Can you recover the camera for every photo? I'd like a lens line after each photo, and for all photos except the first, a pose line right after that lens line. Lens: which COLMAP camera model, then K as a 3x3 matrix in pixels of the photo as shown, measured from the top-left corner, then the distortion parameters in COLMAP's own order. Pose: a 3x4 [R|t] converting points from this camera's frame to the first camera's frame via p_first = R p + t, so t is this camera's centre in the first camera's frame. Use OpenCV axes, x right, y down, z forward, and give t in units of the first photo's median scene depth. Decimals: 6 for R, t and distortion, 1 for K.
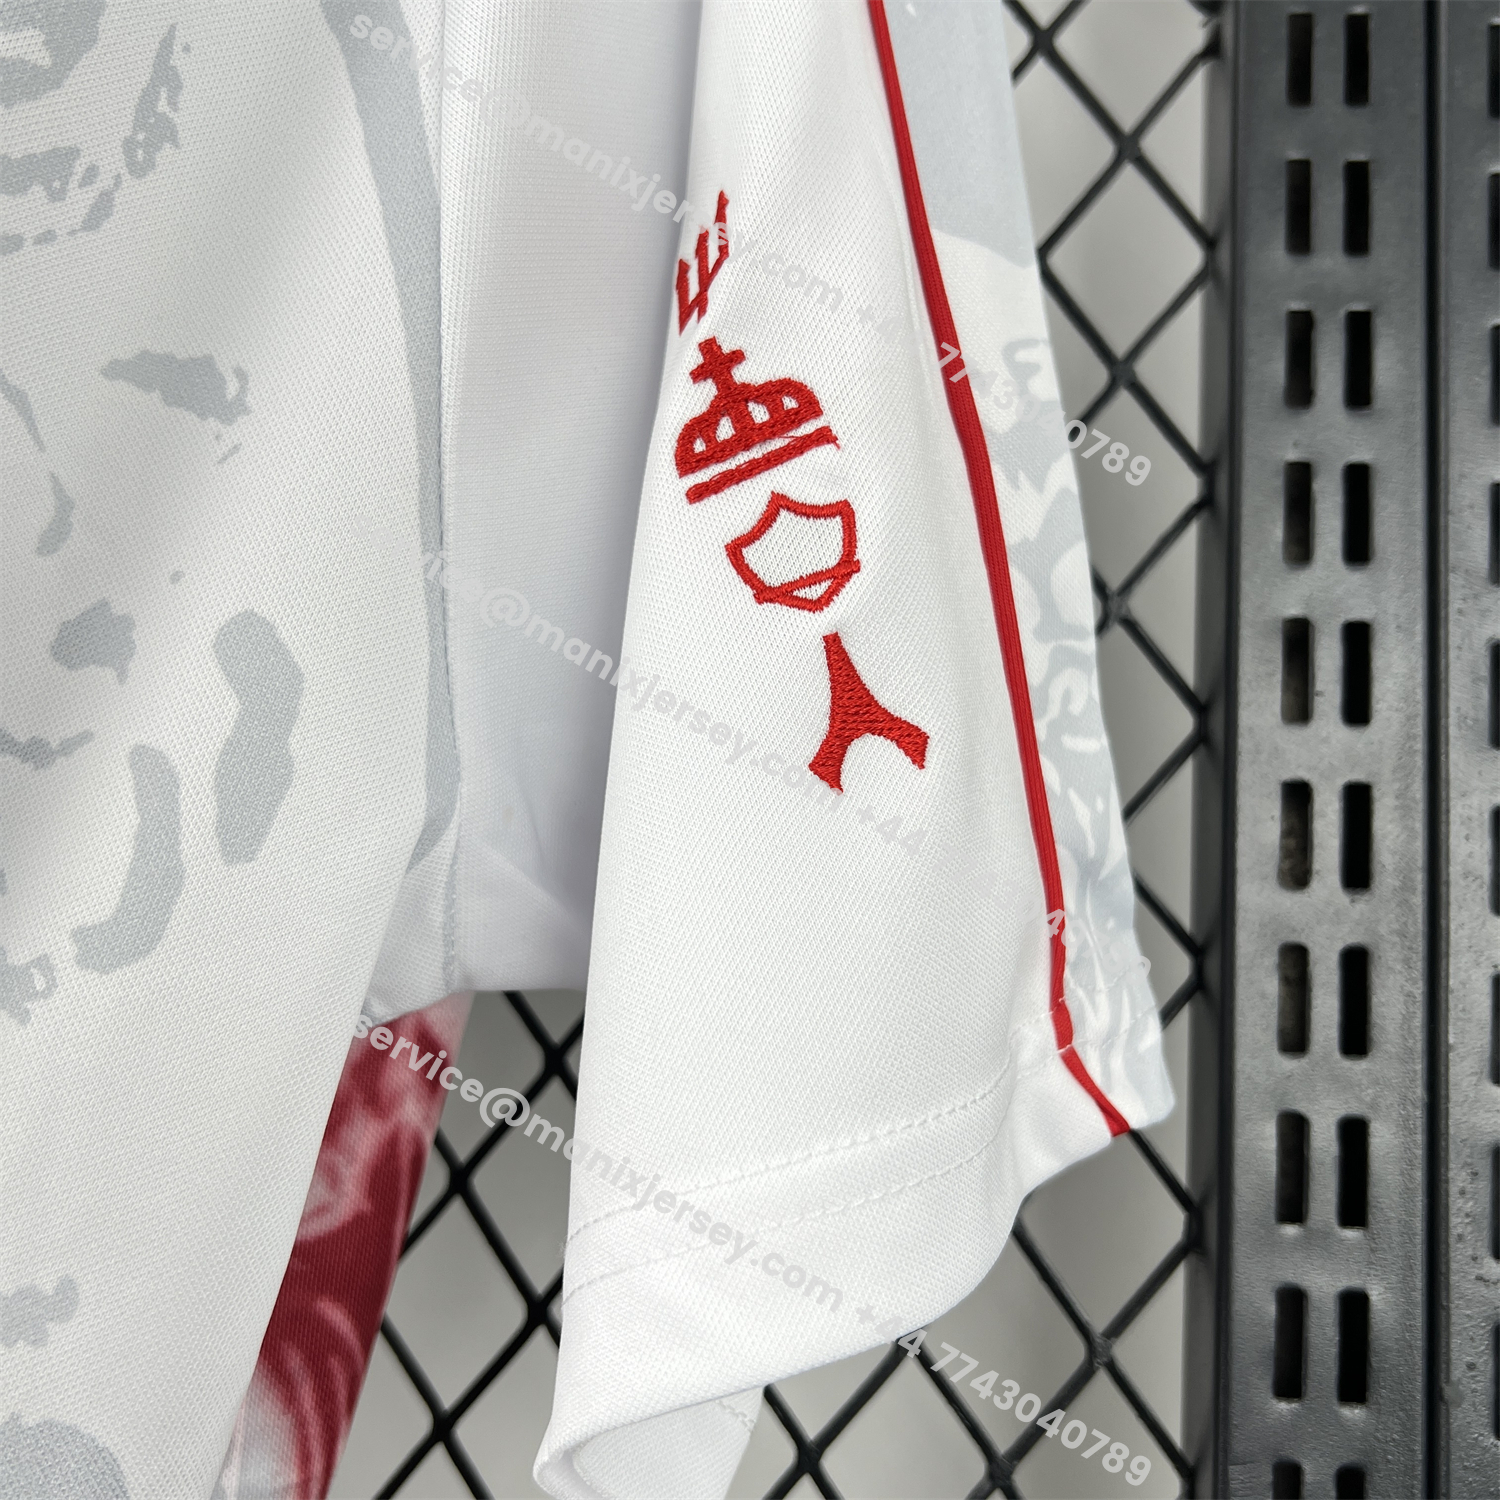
lens RADIAL K [[1571.8, 0, 749.3], [0, 1571.8, 708.3], [0, 0, 1]] dist [0.012855, -0.062090]
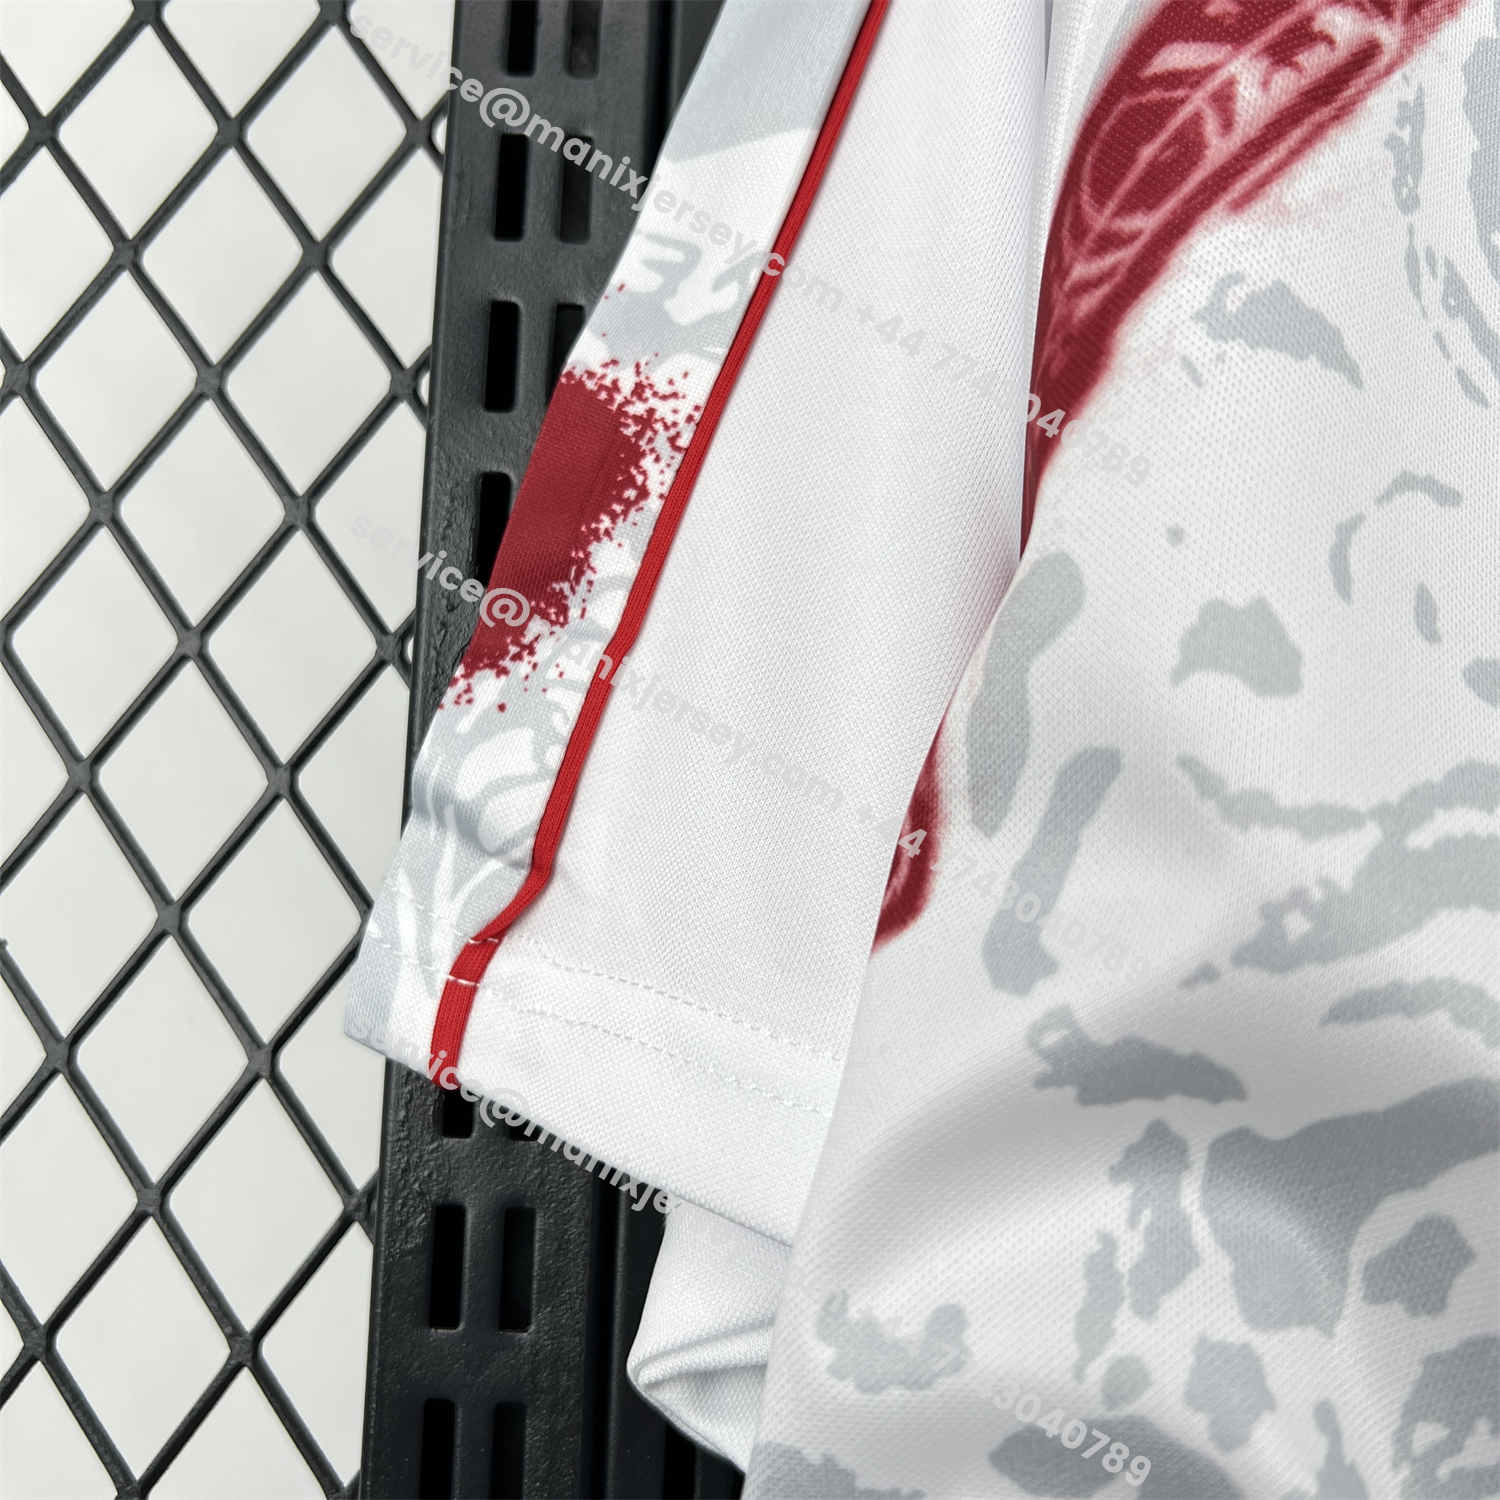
lens RADIAL K [[1571.8, 0, 749.3], [0, 1571.8, 708.3], [0, 0, 1]] dist [0.012855, -0.062090]
pose [[1.000000, -0.000003, -0.000162, 0.000185], [0.000003, 0.999994, 0.003458, 0.630792], [0.000162, -0.003458, 0.999994, -0.000843]]
